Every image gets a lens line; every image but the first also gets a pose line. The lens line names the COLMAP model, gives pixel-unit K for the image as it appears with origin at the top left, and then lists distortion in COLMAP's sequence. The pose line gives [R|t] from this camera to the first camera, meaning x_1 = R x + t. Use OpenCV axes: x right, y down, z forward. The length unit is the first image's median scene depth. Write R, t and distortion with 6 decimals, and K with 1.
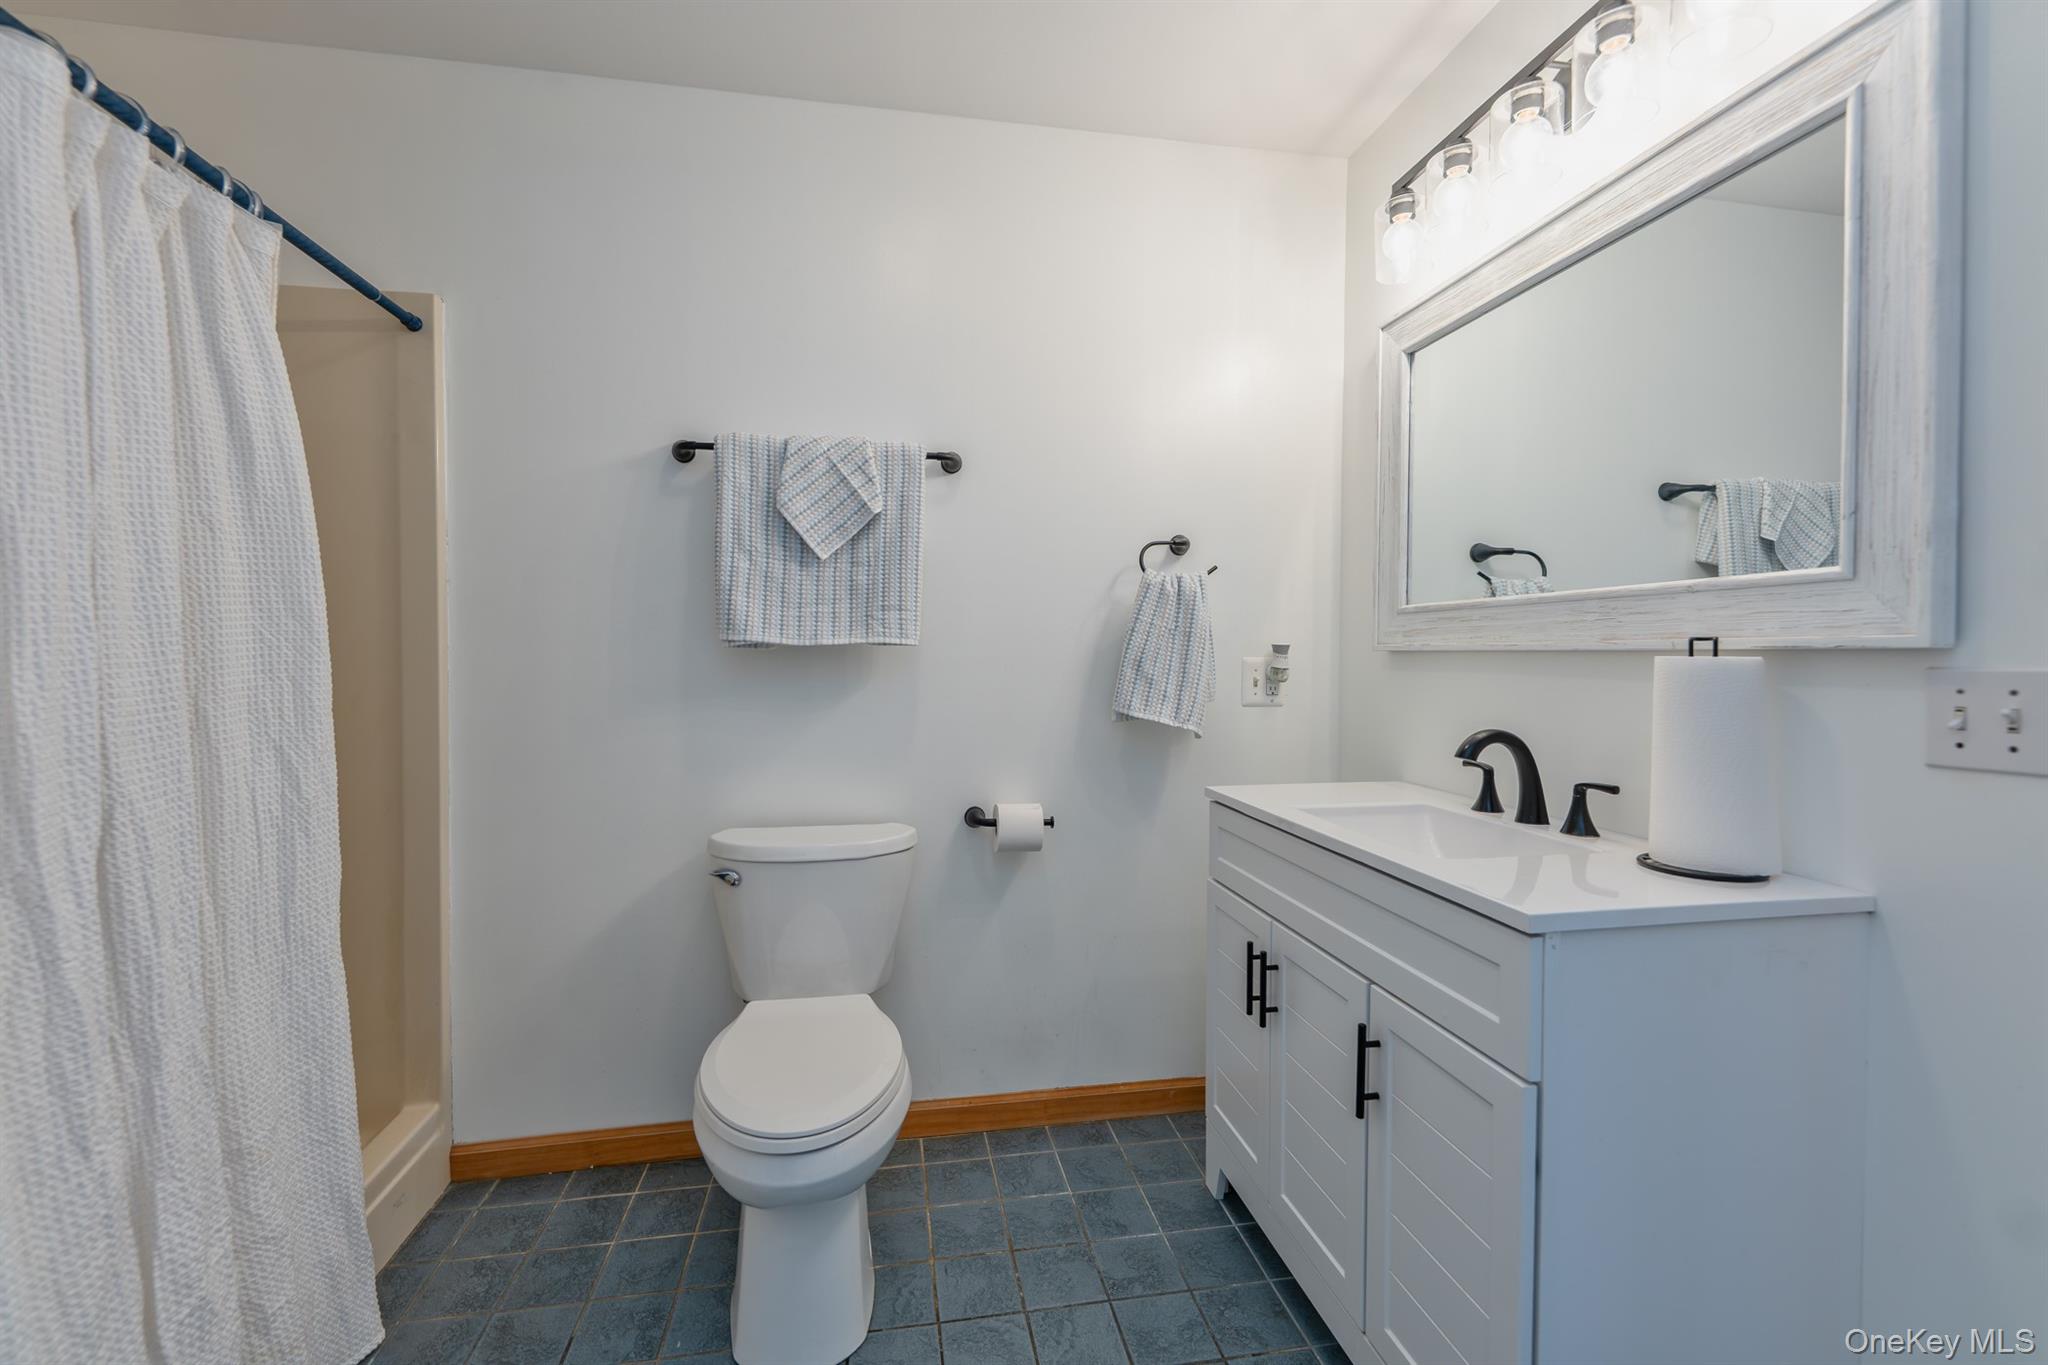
lens RADIAL K [[845.7, 0, 1020.0], [0, 845.7, 657.0], [0, 0, 1]] dist [0.001070, 0.000047]
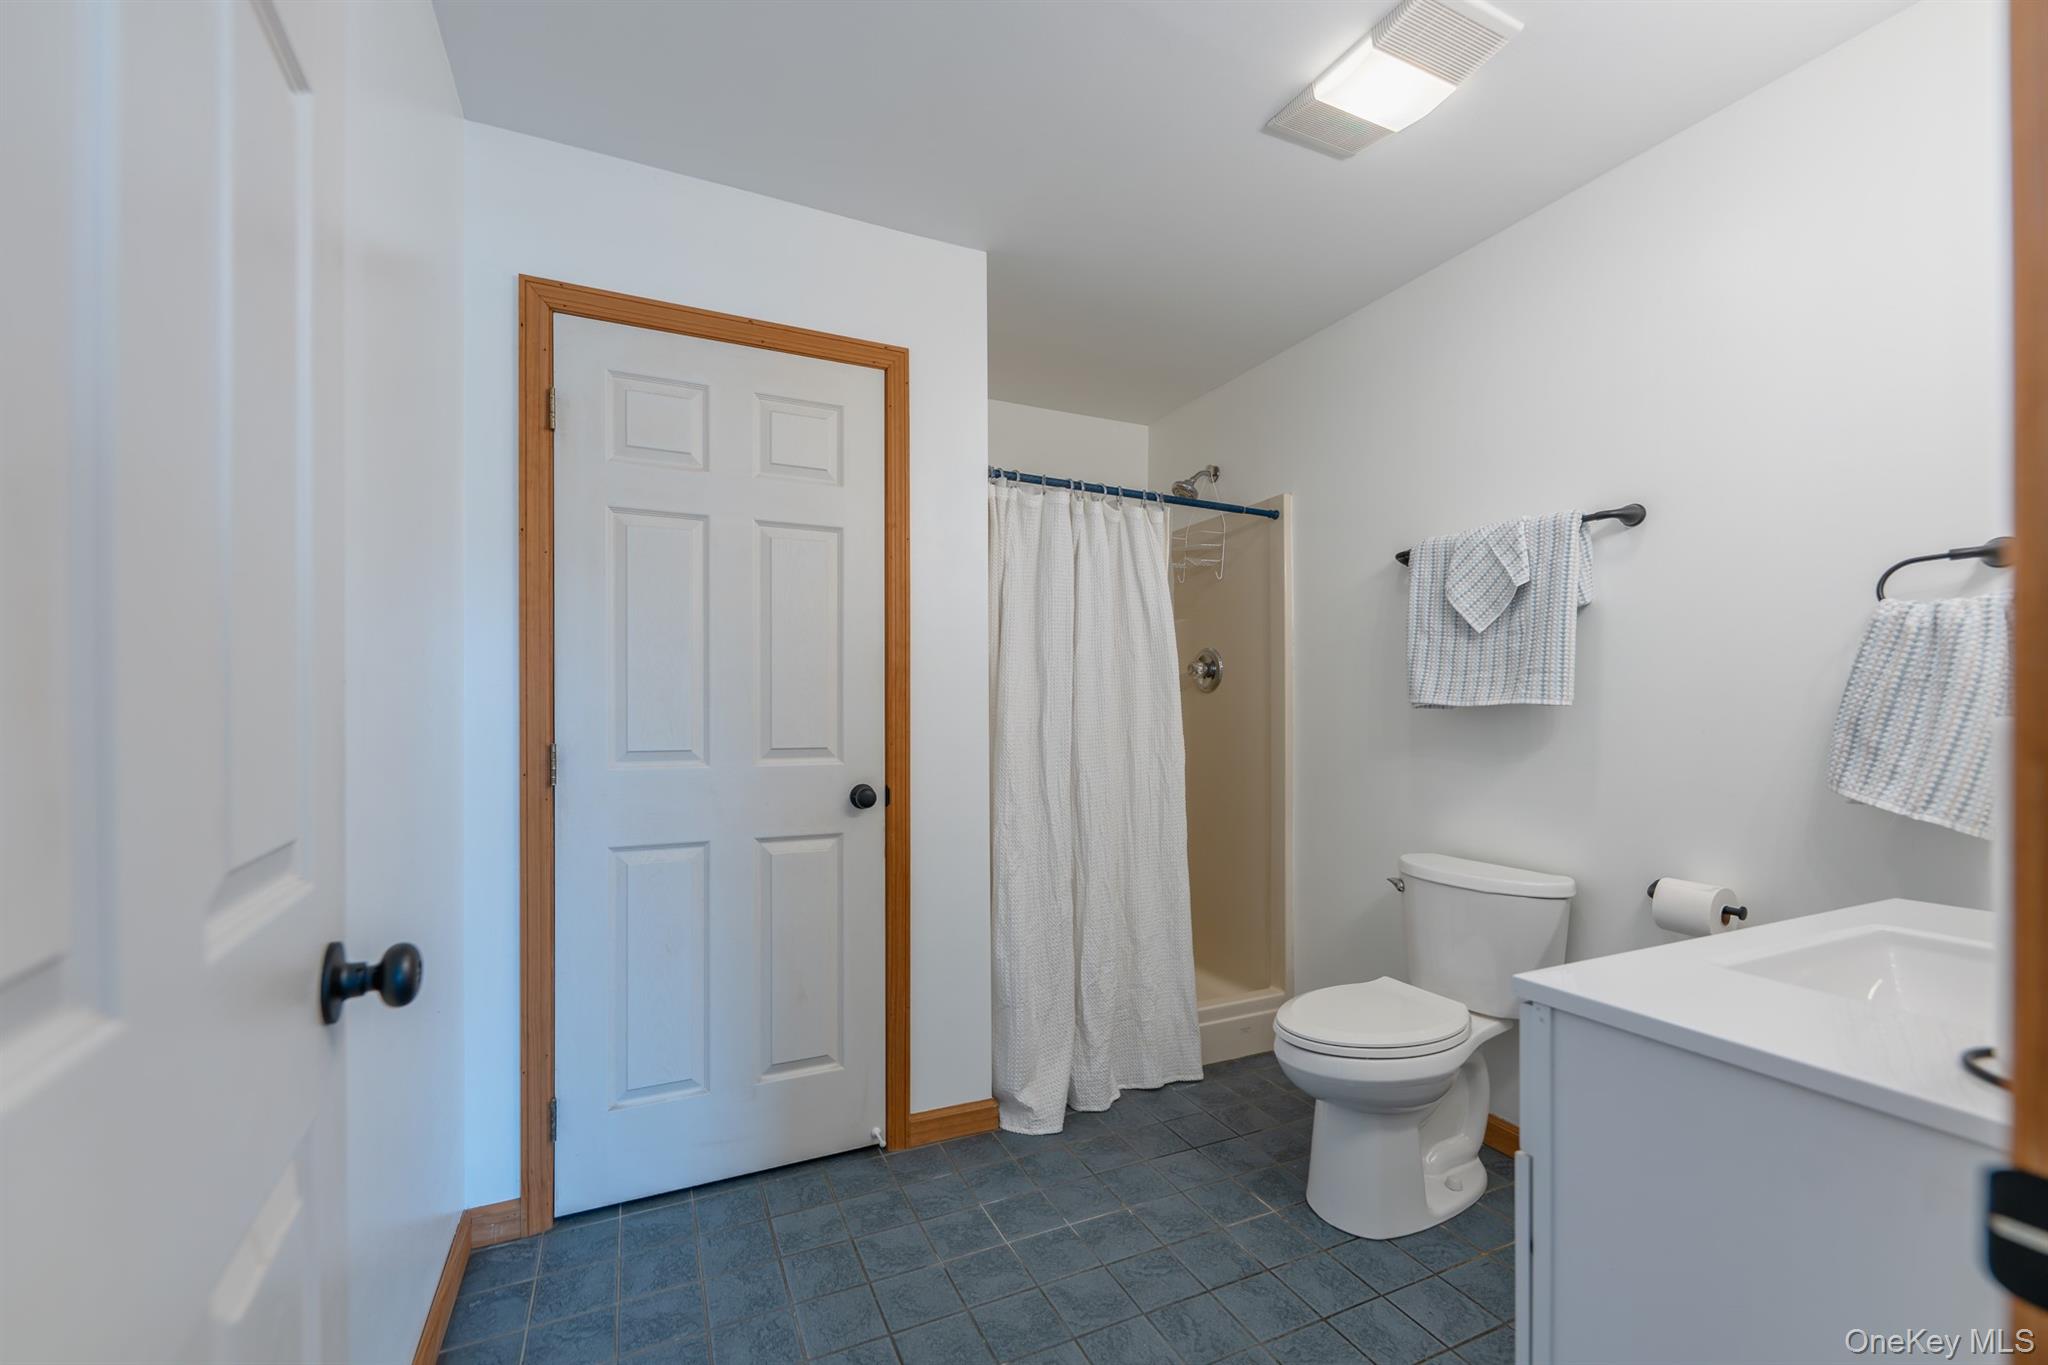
lens RADIAL K [[845.0, 0, 1024.0], [0, 845.0, 682.5], [0, 0, 1]] dist [0.000605, -0.000052]
pose [[0.259943, -0.033417, -0.965046, 0.725715], [-0.004125, 0.999353, -0.035716, -0.002131], [0.965615, 0.013265, 0.259637, 0.091386]]
